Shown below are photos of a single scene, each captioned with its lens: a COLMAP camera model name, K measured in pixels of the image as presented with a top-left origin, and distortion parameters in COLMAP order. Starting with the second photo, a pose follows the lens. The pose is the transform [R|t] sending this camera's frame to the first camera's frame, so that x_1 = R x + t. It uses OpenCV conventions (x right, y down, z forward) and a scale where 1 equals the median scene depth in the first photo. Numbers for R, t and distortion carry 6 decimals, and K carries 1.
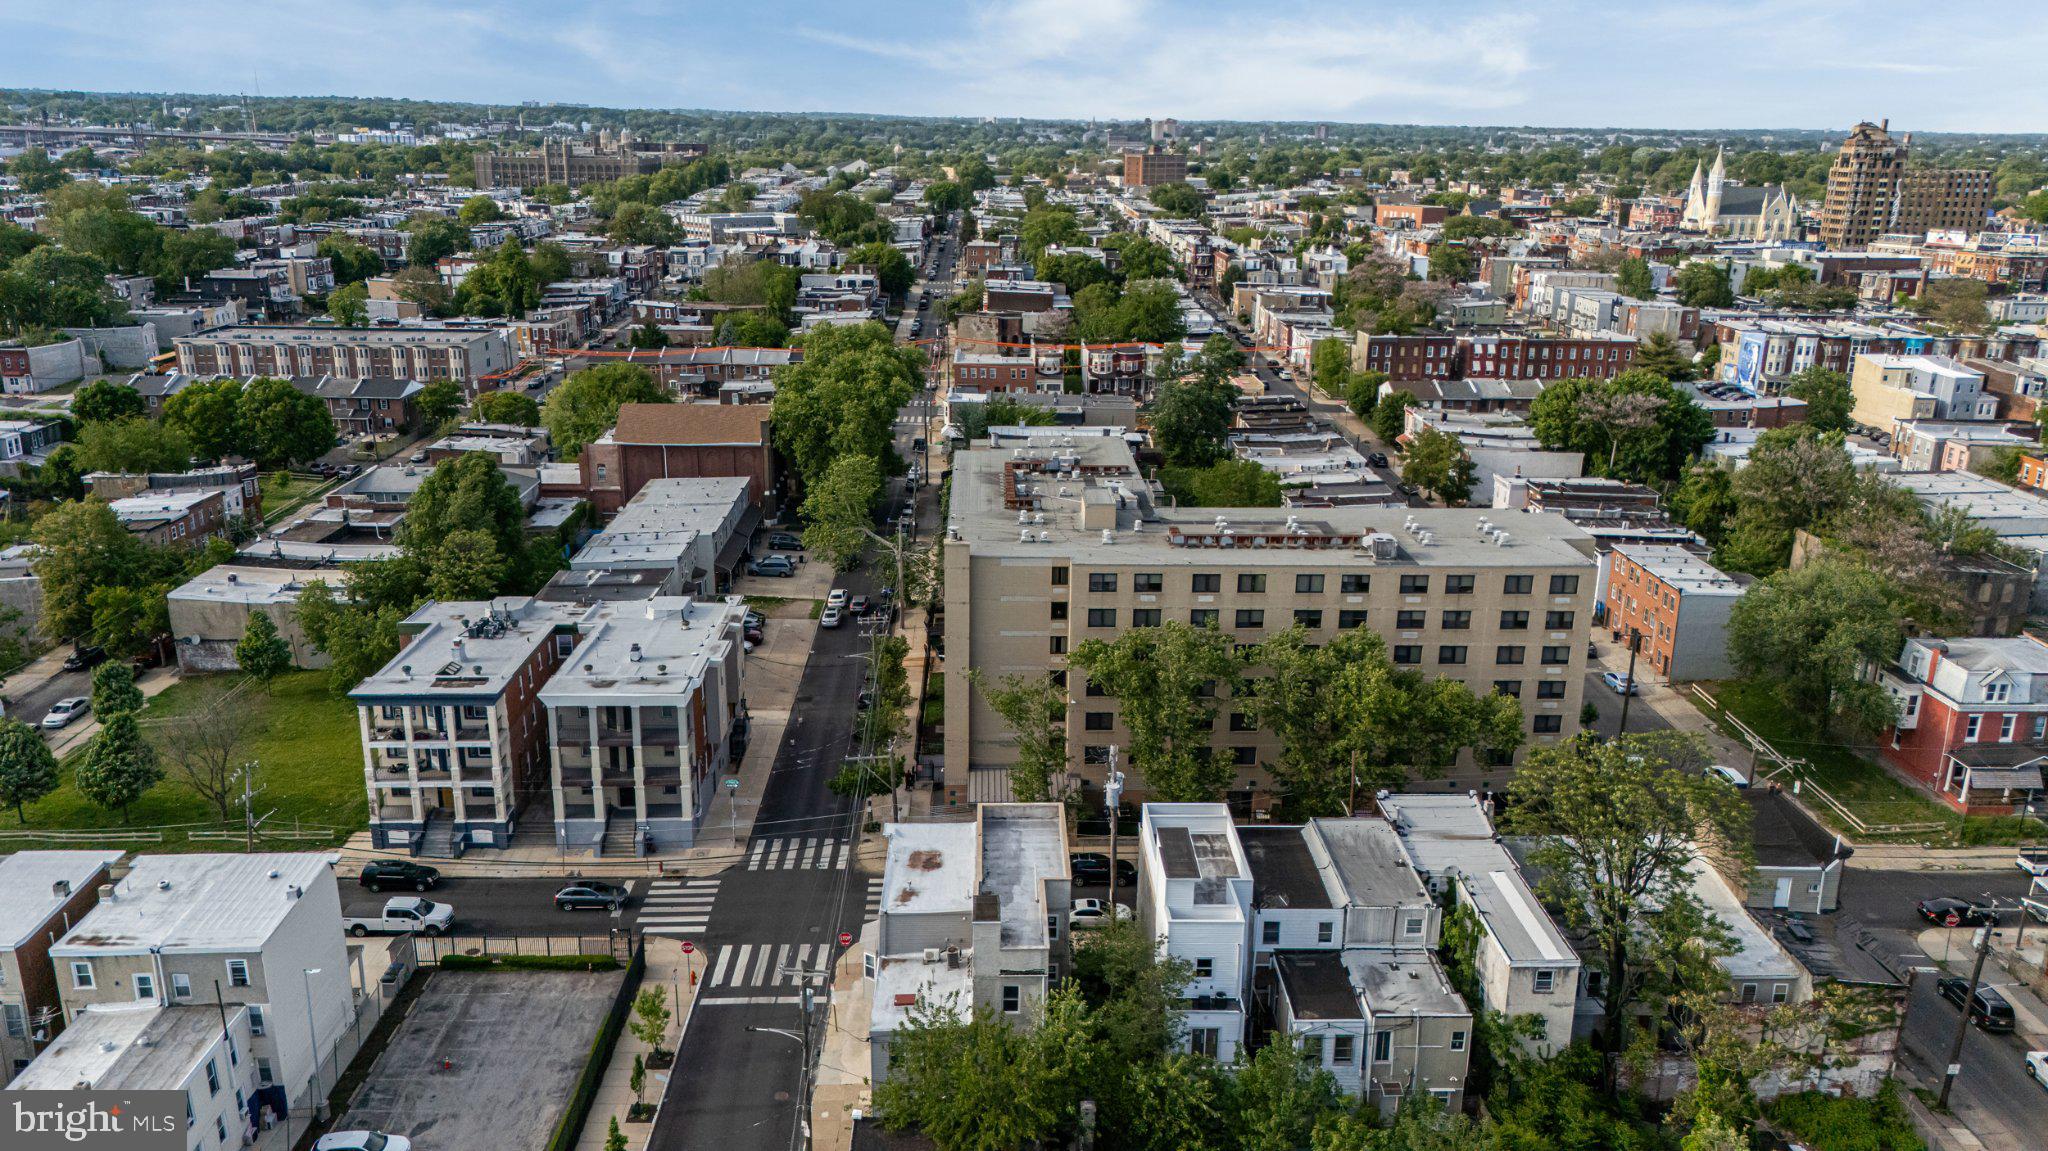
lens RADIAL K [[1503.9, 0, 1031.7], [0, 1503.9, 574.4], [0, 0, 1]] dist [0.075009, -0.073167]
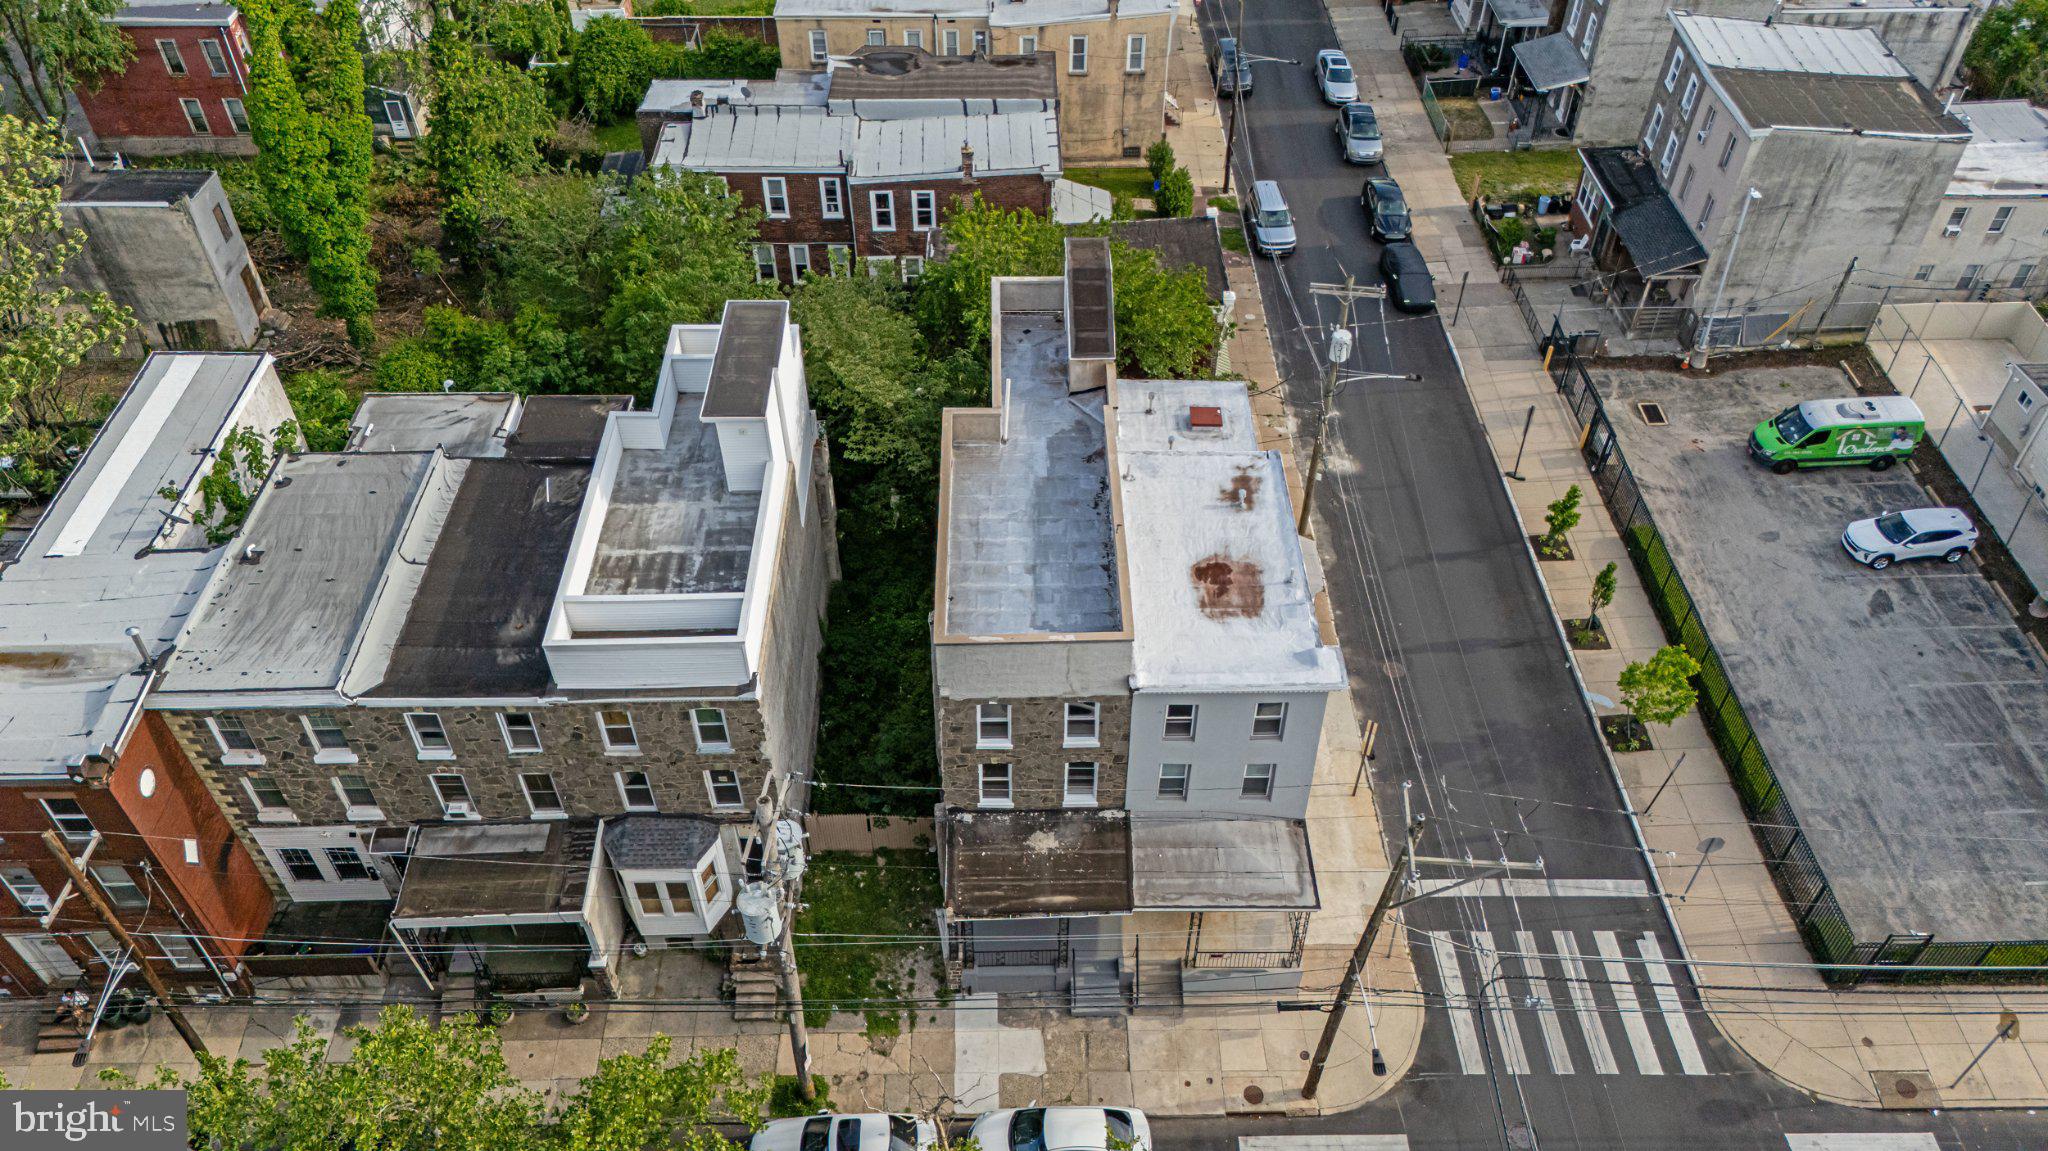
lens RADIAL K [[1503.9, 0, 1031.7], [0, 1503.9, 574.4], [0, 0, 1]] dist [0.075009, -0.073167]
pose [[-0.999845, -0.017229, -0.003600, -0.003923], [-0.011498, 0.484474, 0.874730, -0.183348], [-0.013327, 0.874636, -0.484597, 0.958866]]
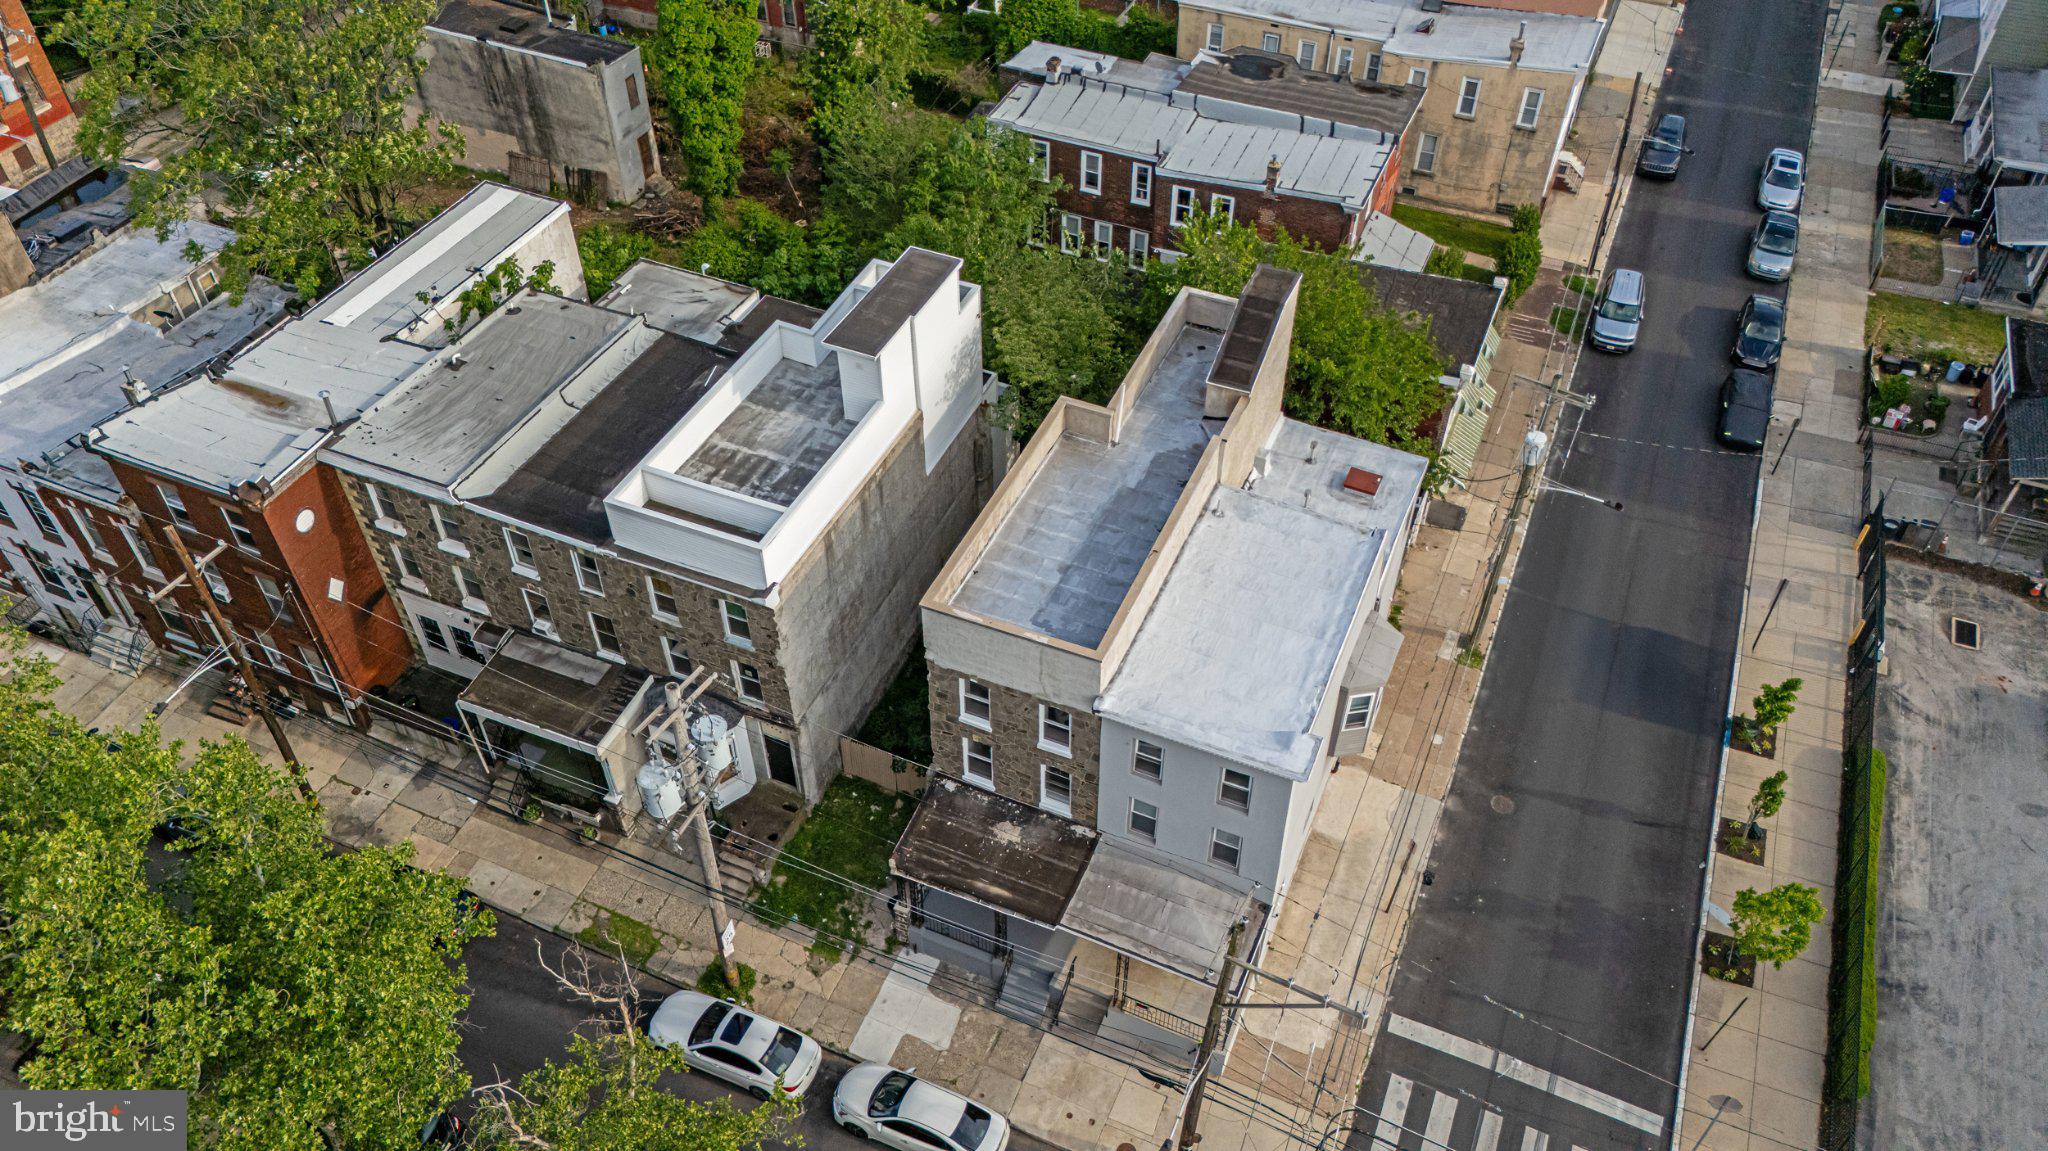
lens RADIAL K [[1503.9, 0, 1031.7], [0, 1503.9, 574.4], [0, 0, 1]] dist [0.075009, -0.073167]
pose [[-0.905443, -0.307595, 0.292503, -0.107417], [0.109109, 0.497291, 0.860696, -0.179251], [-0.410205, 0.811226, -0.416707, 0.937075]]
